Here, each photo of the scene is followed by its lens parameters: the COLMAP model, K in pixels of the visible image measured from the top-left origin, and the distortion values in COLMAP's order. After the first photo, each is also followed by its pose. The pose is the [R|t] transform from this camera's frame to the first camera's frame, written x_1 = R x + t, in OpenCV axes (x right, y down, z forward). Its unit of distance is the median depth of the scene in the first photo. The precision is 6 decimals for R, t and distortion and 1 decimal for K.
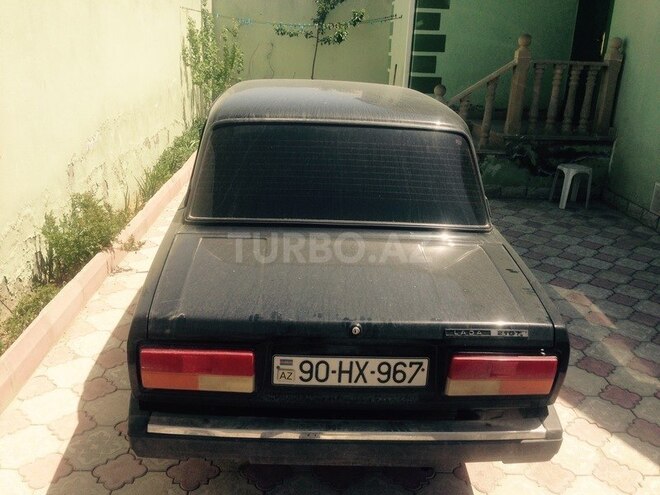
lens RADIAL K [[612.8, 0, 330.3], [0, 612.8, 245.9], [0, 0, 1]] dist [0.040218, -0.018482]
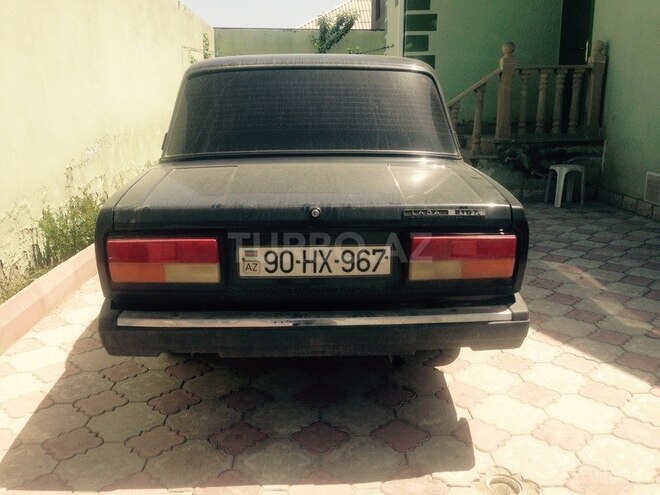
lens RADIAL K [[608.3, 0, 332.4], [0, 608.3, 249.9], [0, 0, 1]] dist [0.048080, 0.002492]
pose [[0.998688, -0.047030, -0.020255, 0.045429], [0.045037, 0.994958, -0.089612, 0.151132], [0.024368, 0.088583, 0.995771, -0.004717]]
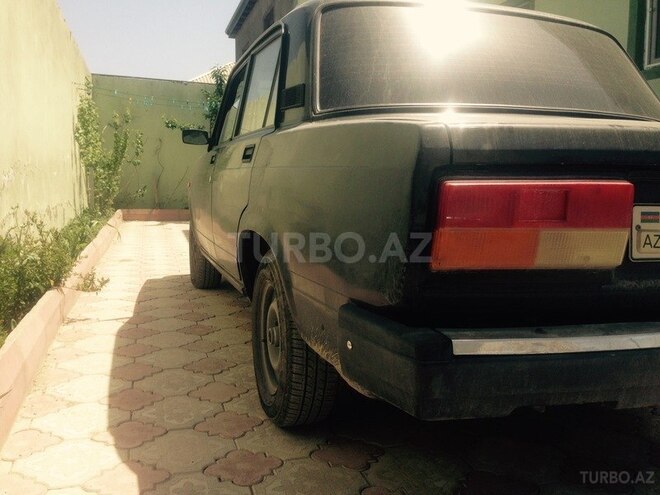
lens RADIAL K [[612.8, 0, 330.3], [0, 612.8, 245.9], [0, 0, 1]] dist [0.040218, -0.018482]
pose [[0.966705, -0.053979, 0.250134, -0.276435], [0.107388, 0.972834, -0.205088, 0.163524], [-0.232269, 0.225121, 0.946241, 0.280989]]
